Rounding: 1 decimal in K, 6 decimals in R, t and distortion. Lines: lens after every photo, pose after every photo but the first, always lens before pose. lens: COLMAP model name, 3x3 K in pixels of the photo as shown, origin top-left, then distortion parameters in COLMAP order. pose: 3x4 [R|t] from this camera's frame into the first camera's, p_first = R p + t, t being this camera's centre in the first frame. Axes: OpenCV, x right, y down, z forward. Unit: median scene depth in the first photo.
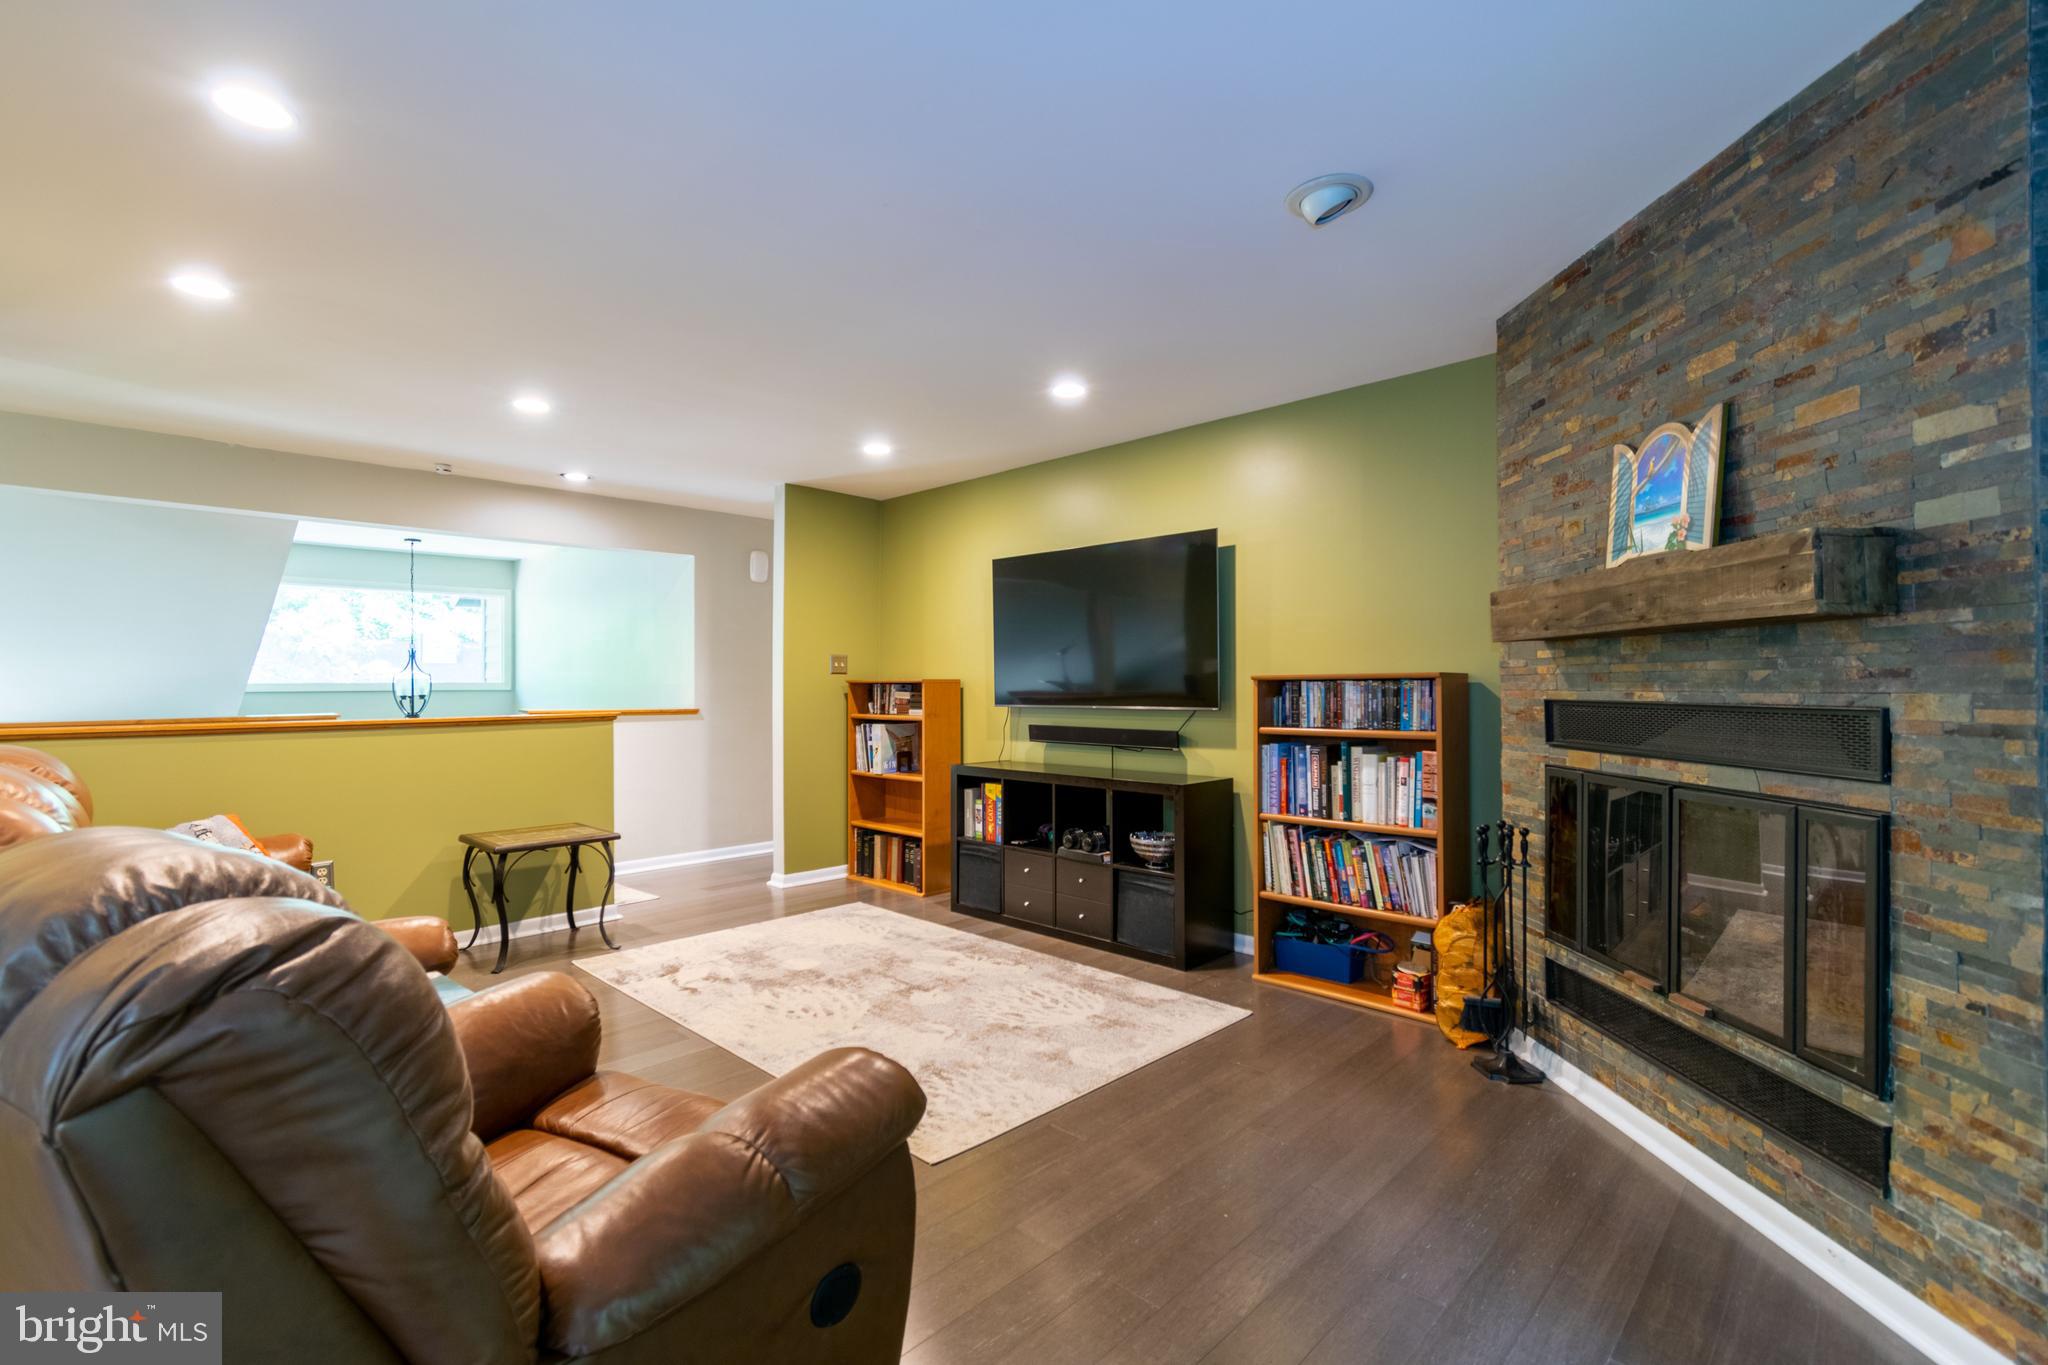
lens RADIAL K [[916.8, 0, 1037.3], [0, 916.8, 682.8], [0, 0, 1]] dist [0.000176, -0.001163]
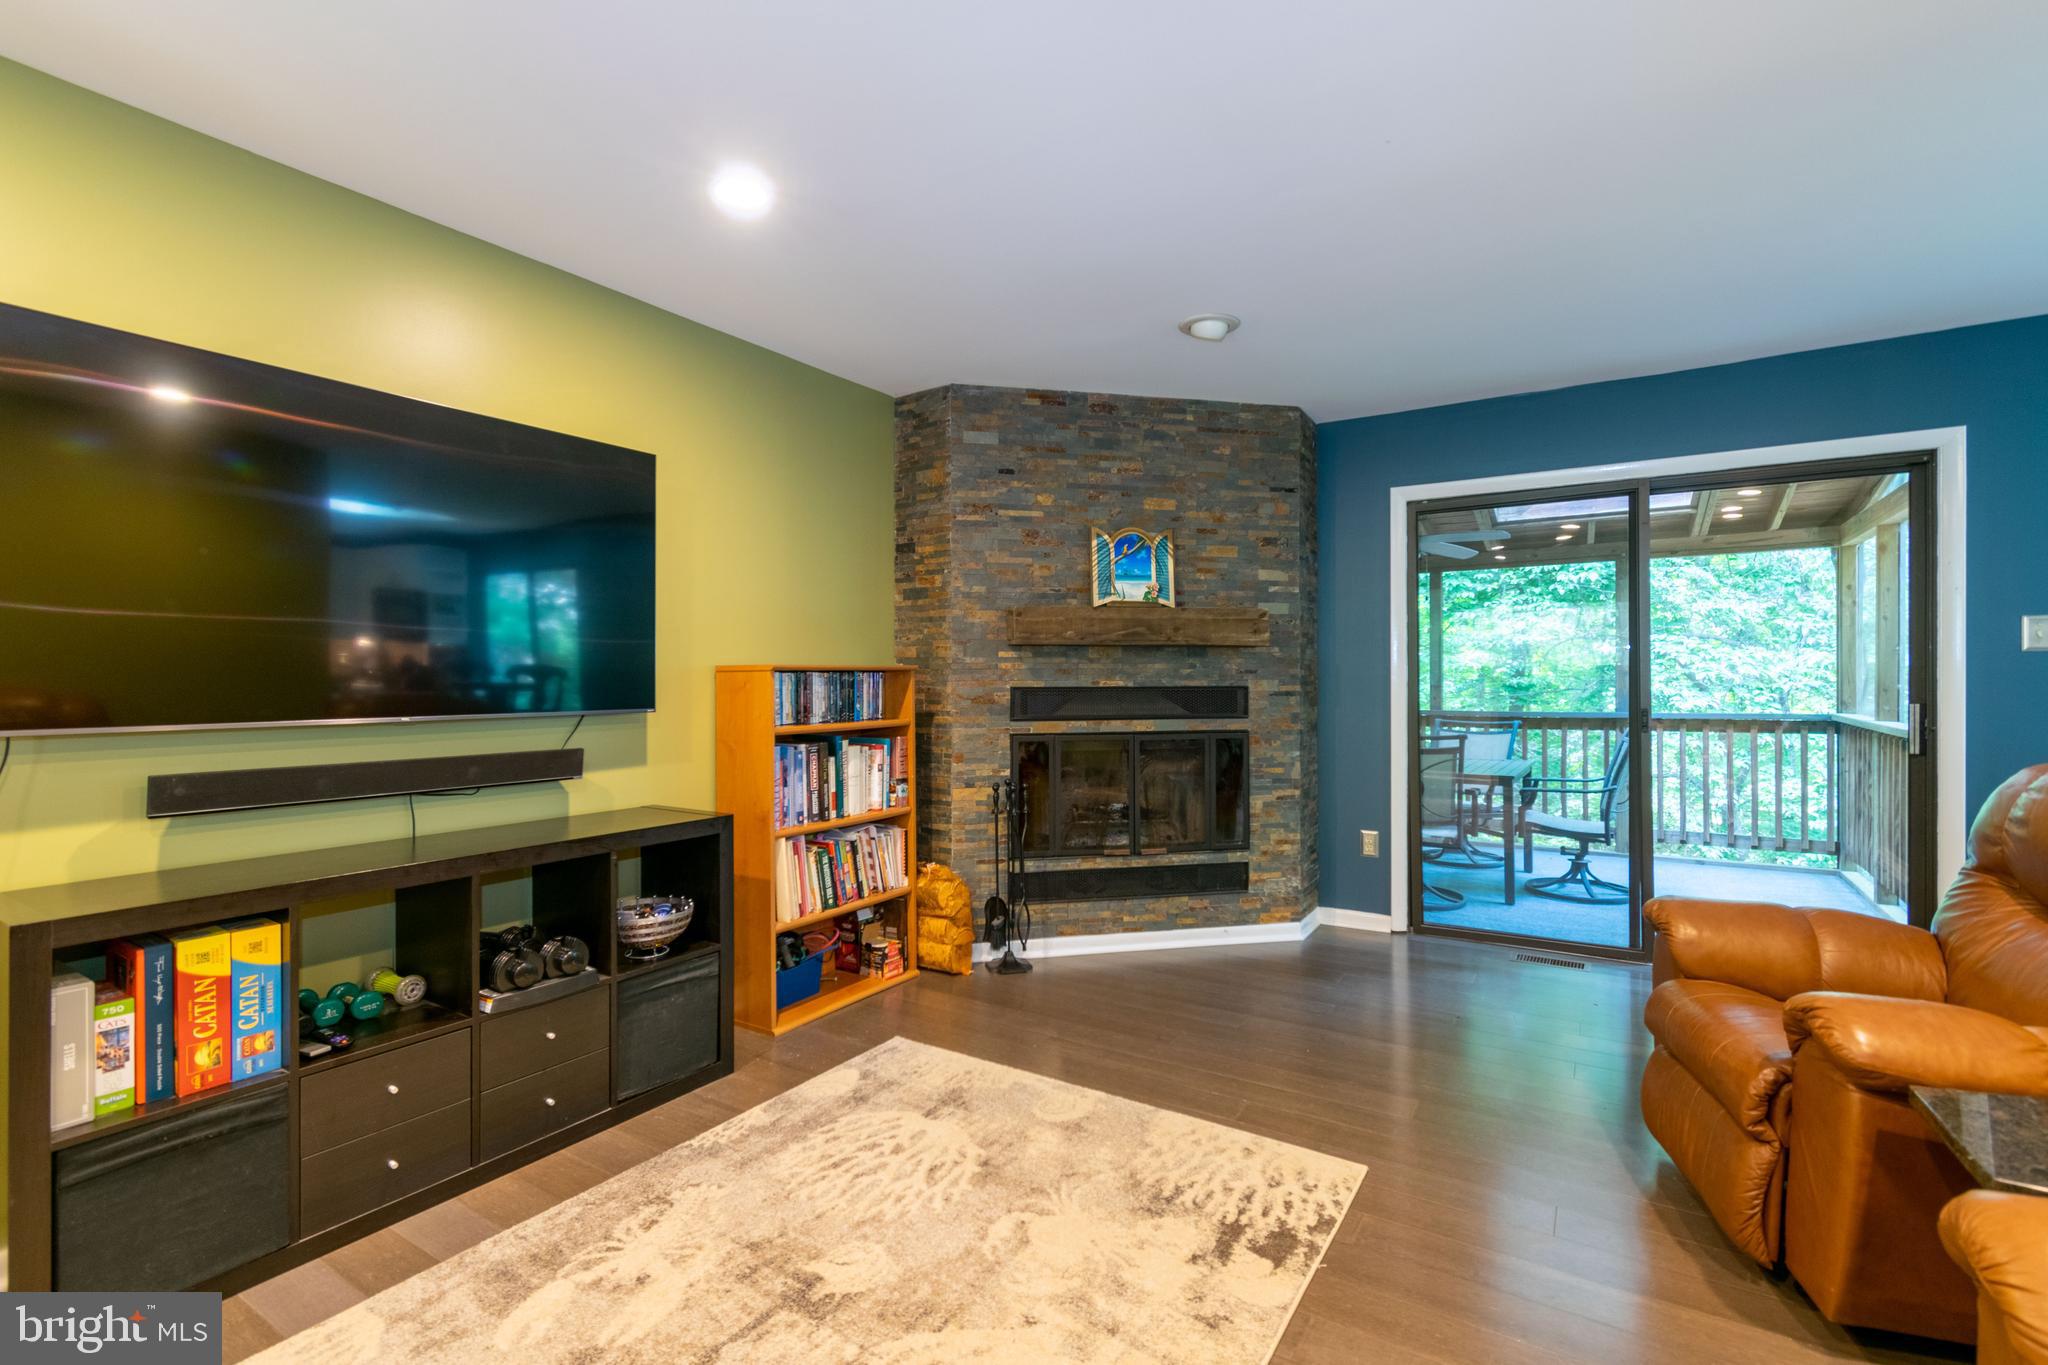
lens RADIAL K [[916.8, 0, 1017.2], [0, 916.8, 680.5], [0, 0, 1]] dist [0.000176, -0.001163]
pose [[-0.184955, 0.000307, 0.982747, -0.921772], [-0.000417, 1.000000, -0.000391, 0.009813], [-0.982747, -0.000482, -0.184955, 1.427555]]
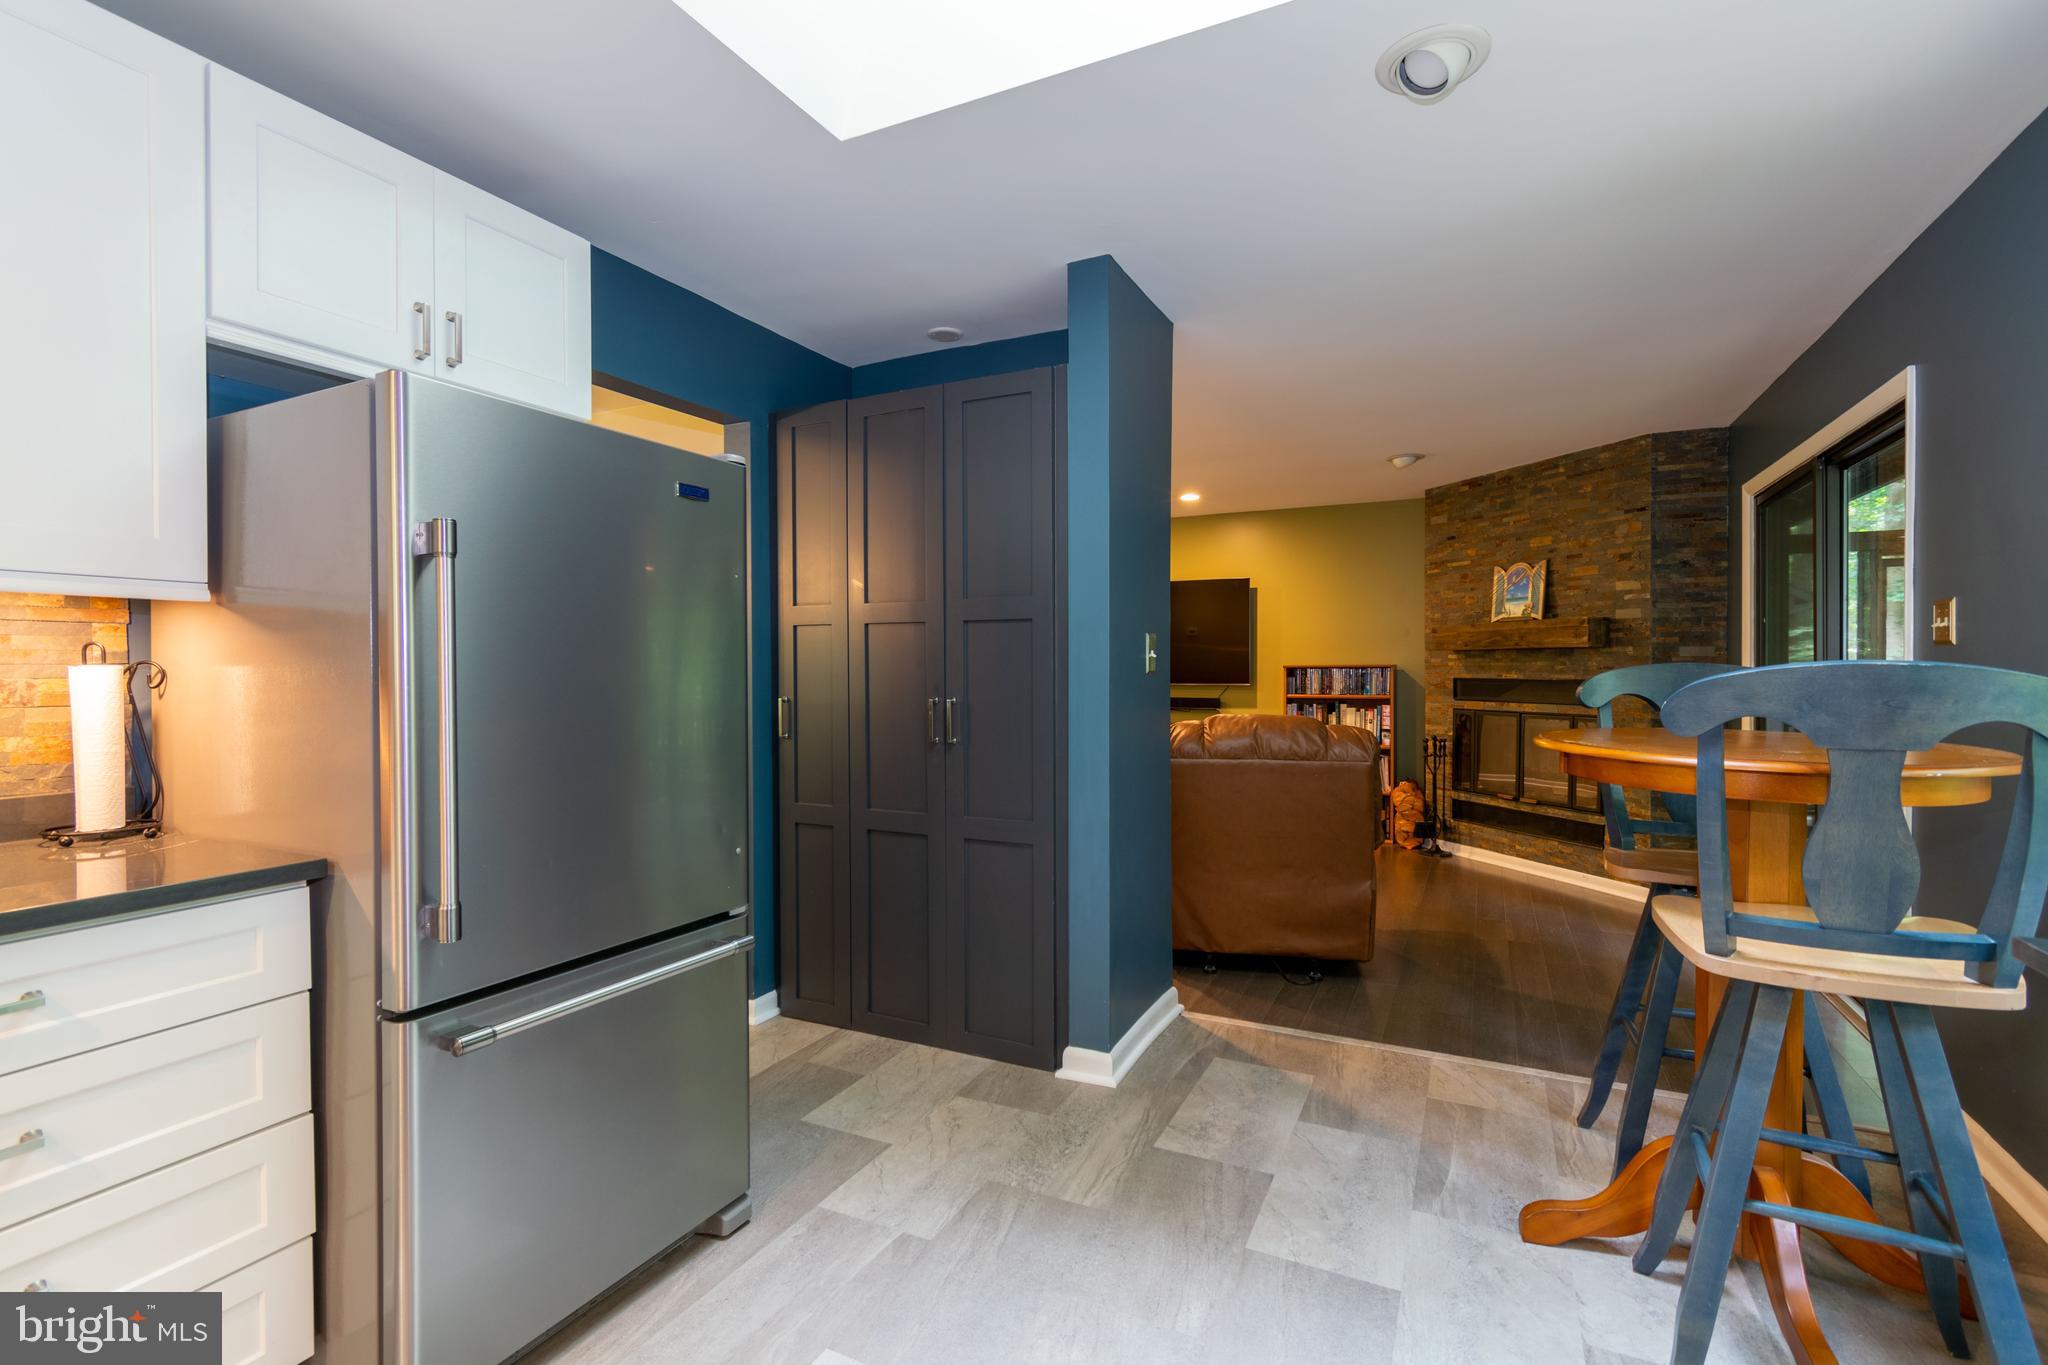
lens RADIAL K [[916.8, 0, 1056.6], [0, 916.8, 683.1], [0, 0, 1]] dist [0.000176, -0.001163]
pose [[0.948512, -0.003279, 0.316723, -1.135988], [-0.002930, 0.999813, 0.019124, -0.008764], [-0.316727, -0.019067, 0.948325, -0.830258]]
